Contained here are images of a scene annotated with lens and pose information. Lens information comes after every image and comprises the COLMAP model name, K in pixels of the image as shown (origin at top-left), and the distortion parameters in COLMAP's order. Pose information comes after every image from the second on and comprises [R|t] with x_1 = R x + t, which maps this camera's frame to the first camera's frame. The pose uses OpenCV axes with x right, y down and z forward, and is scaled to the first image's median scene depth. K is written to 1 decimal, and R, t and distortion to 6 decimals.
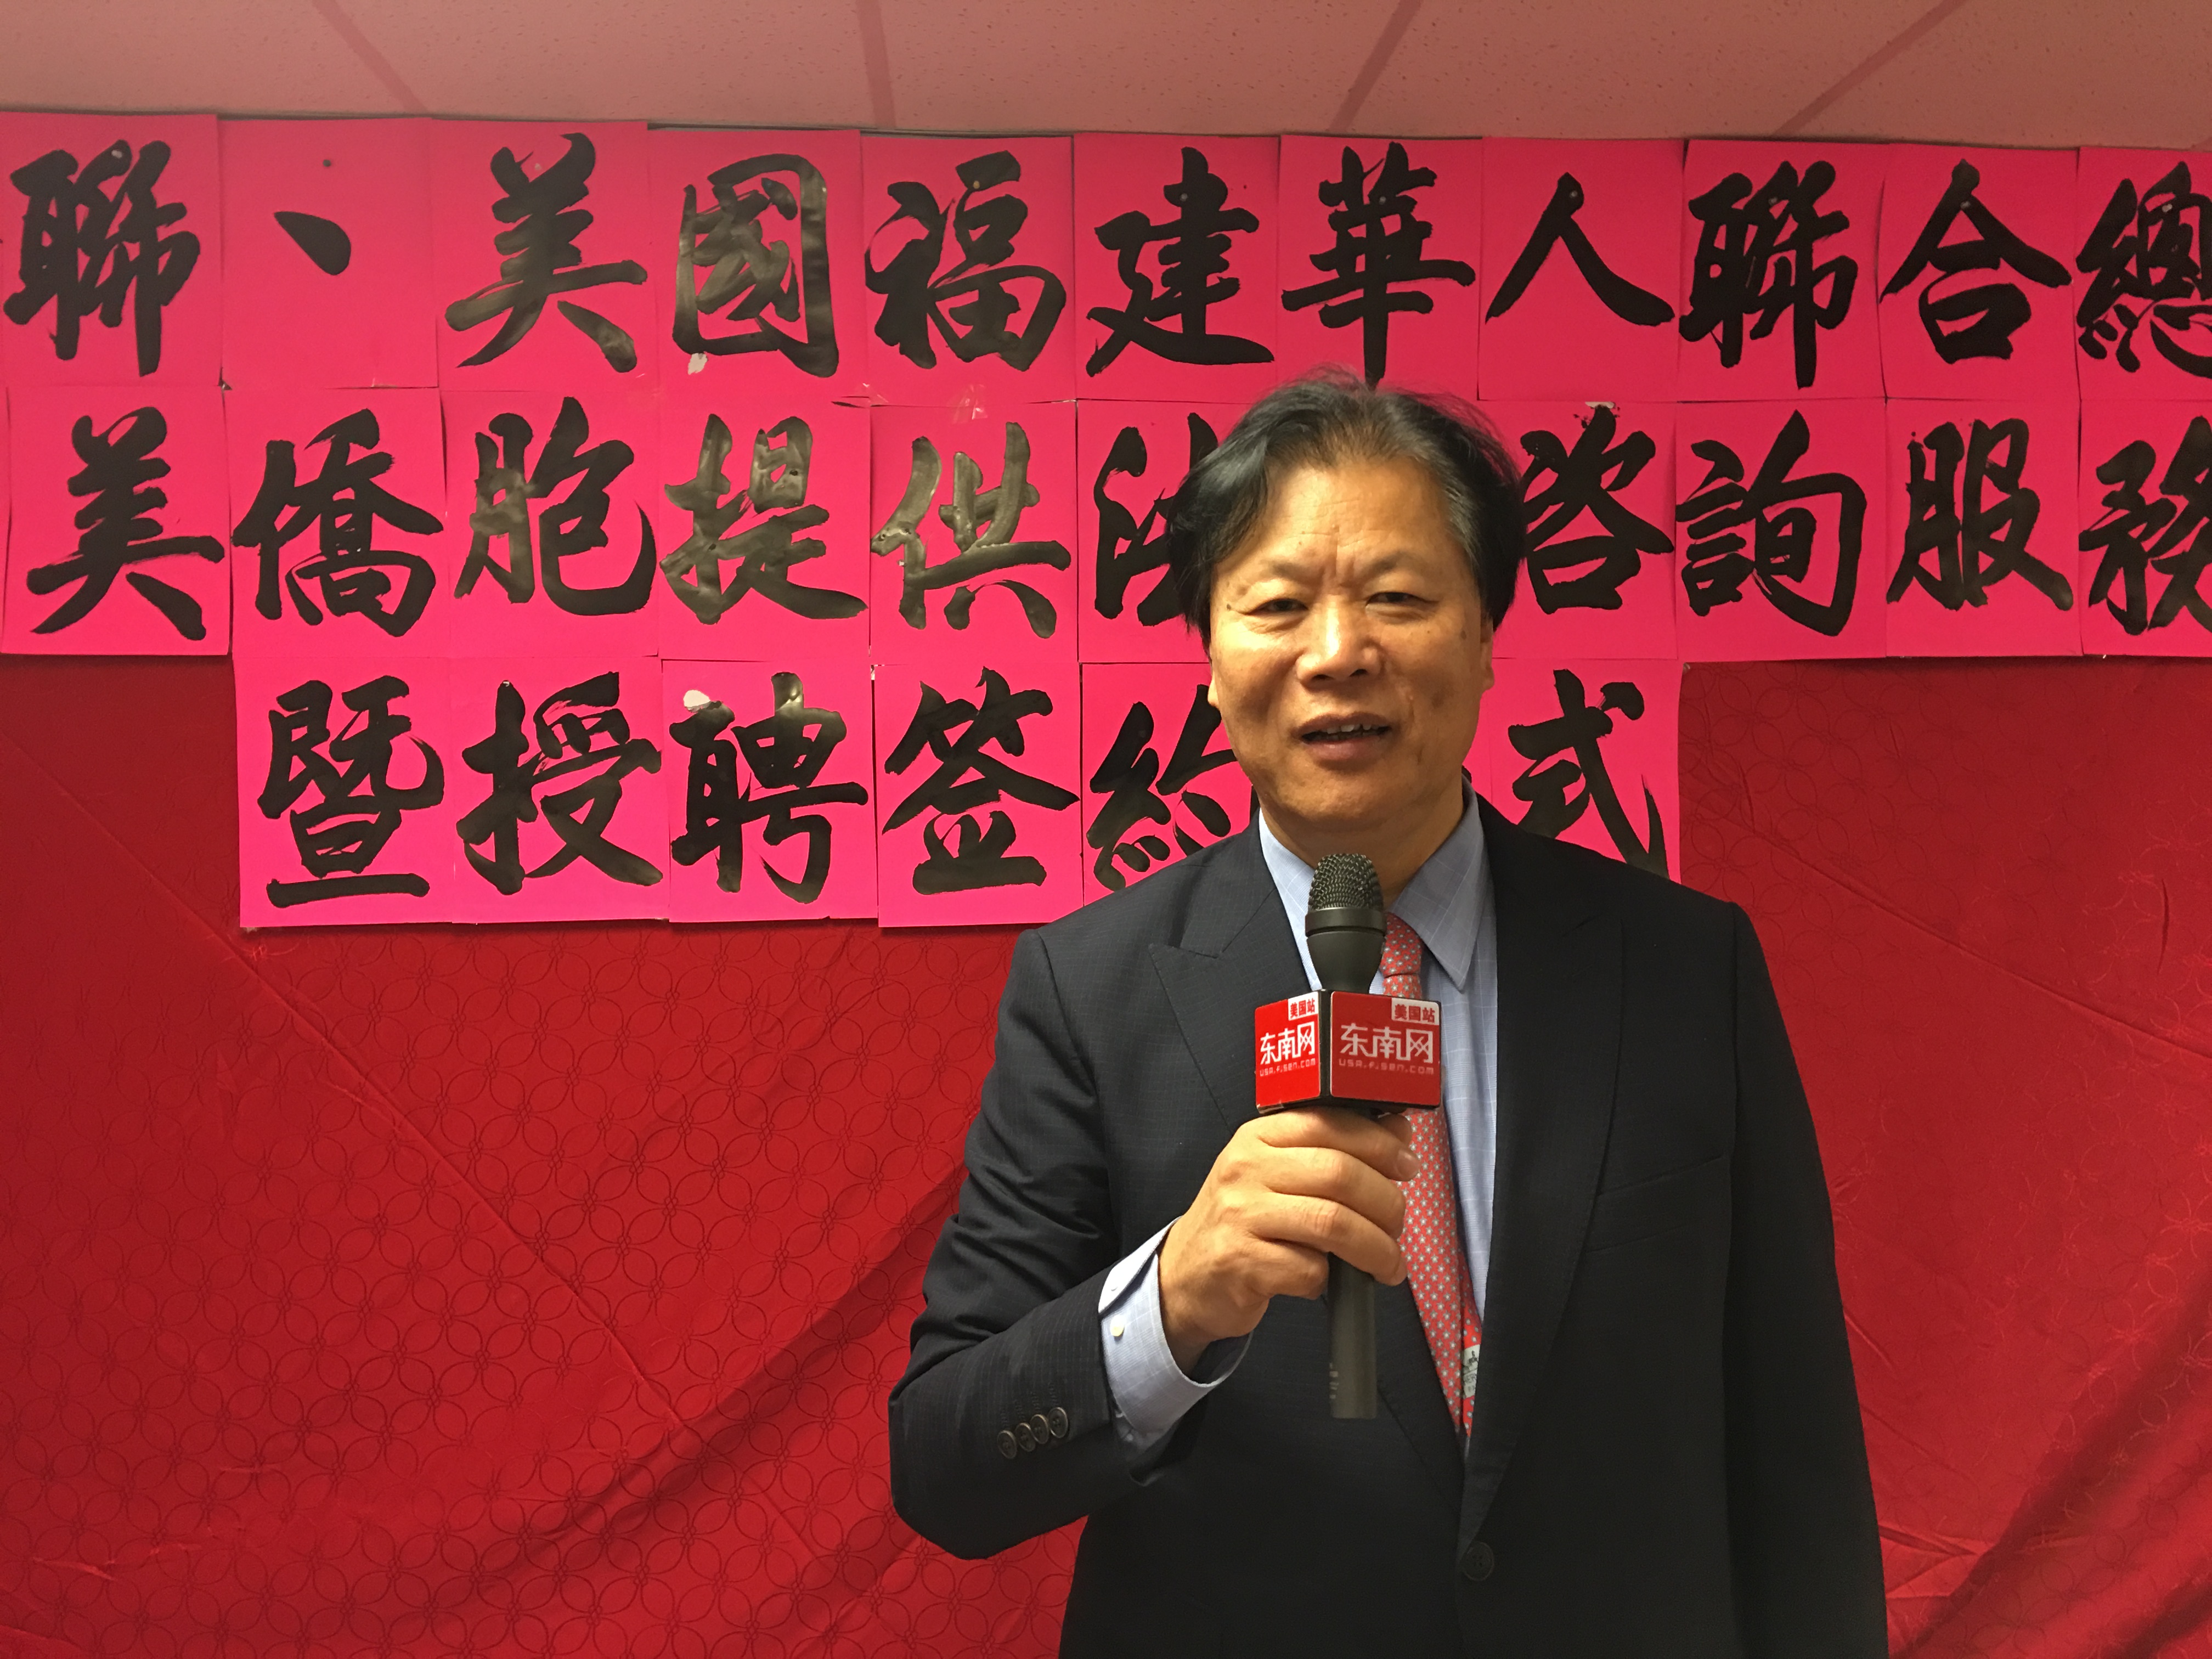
lens RADIAL K [[1858.8, 0, 1106.4], [0, 1858.8, 829.3], [0, 0, 1]] dist [0.119724, -0.178338]
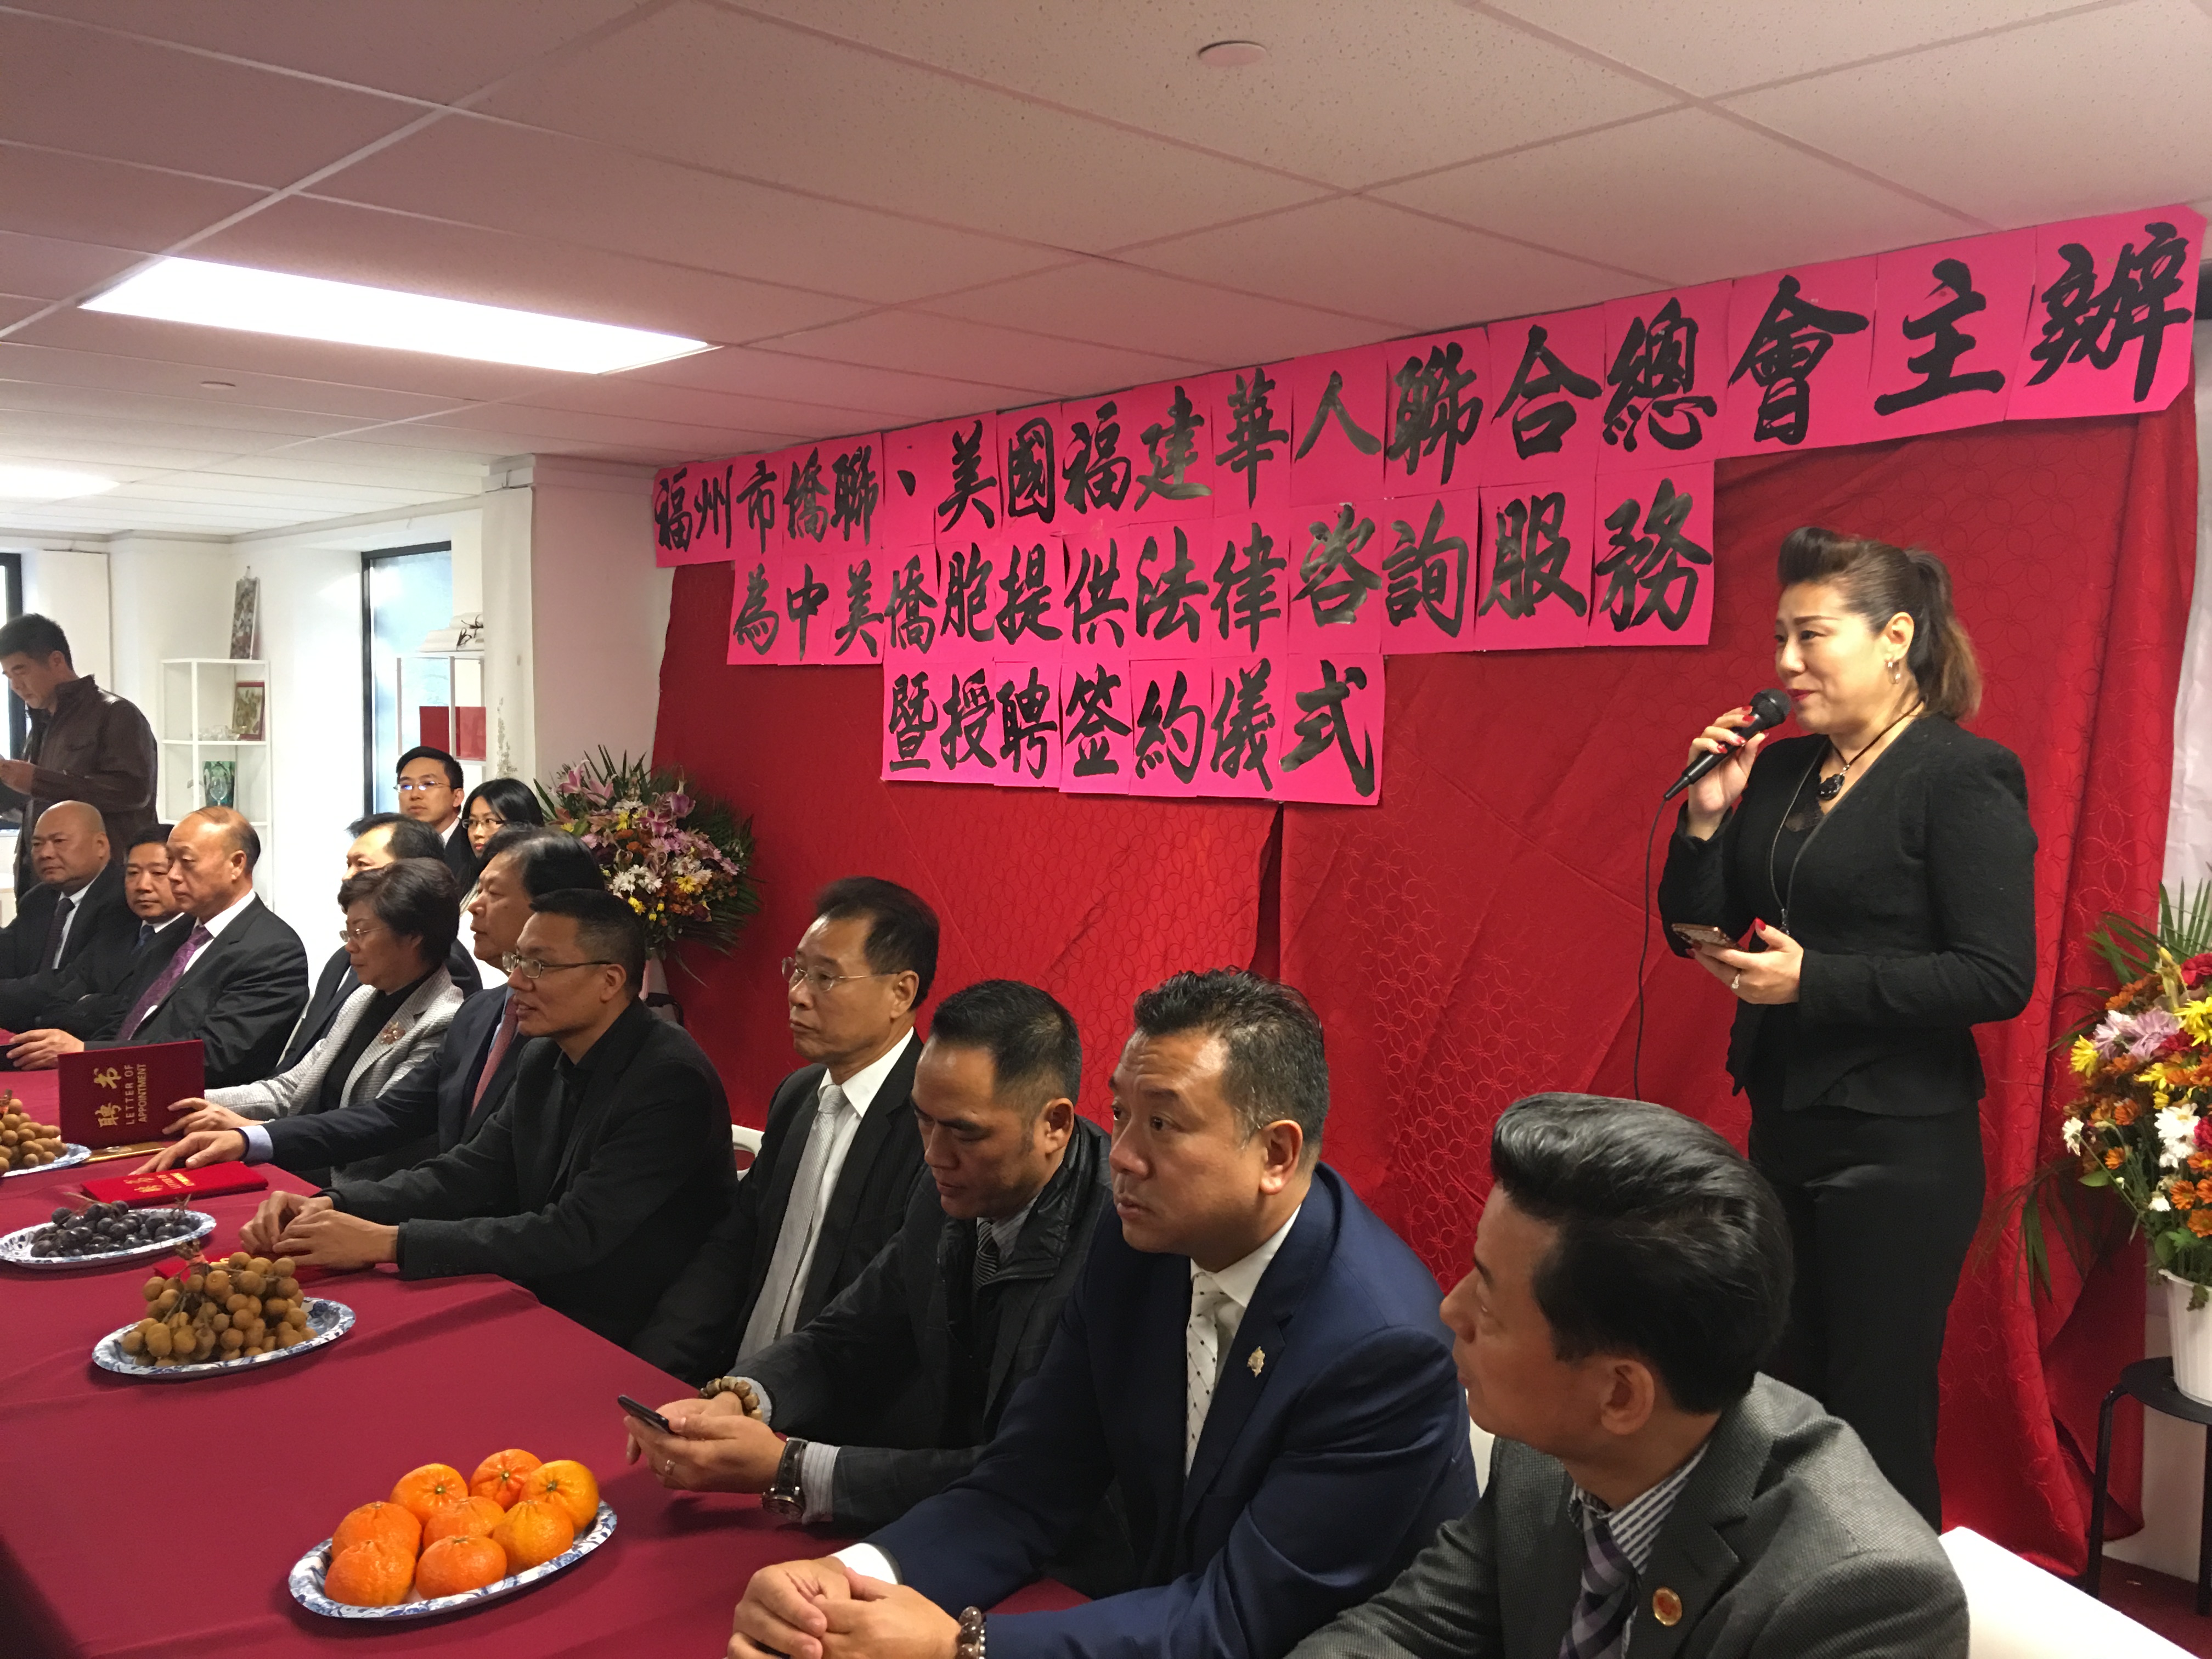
lens RADIAL K [[1858.8, 0, 1114.7], [0, 1858.8, 810.1], [0, 0, 1]] dist [0.119724, -0.178338]
pose [[0.638323, 0.049136, -0.768198, 1.462345], [-0.027742, 0.998781, 0.040833, -0.012452], [0.769268, -0.004753, 0.638908, -0.246585]]
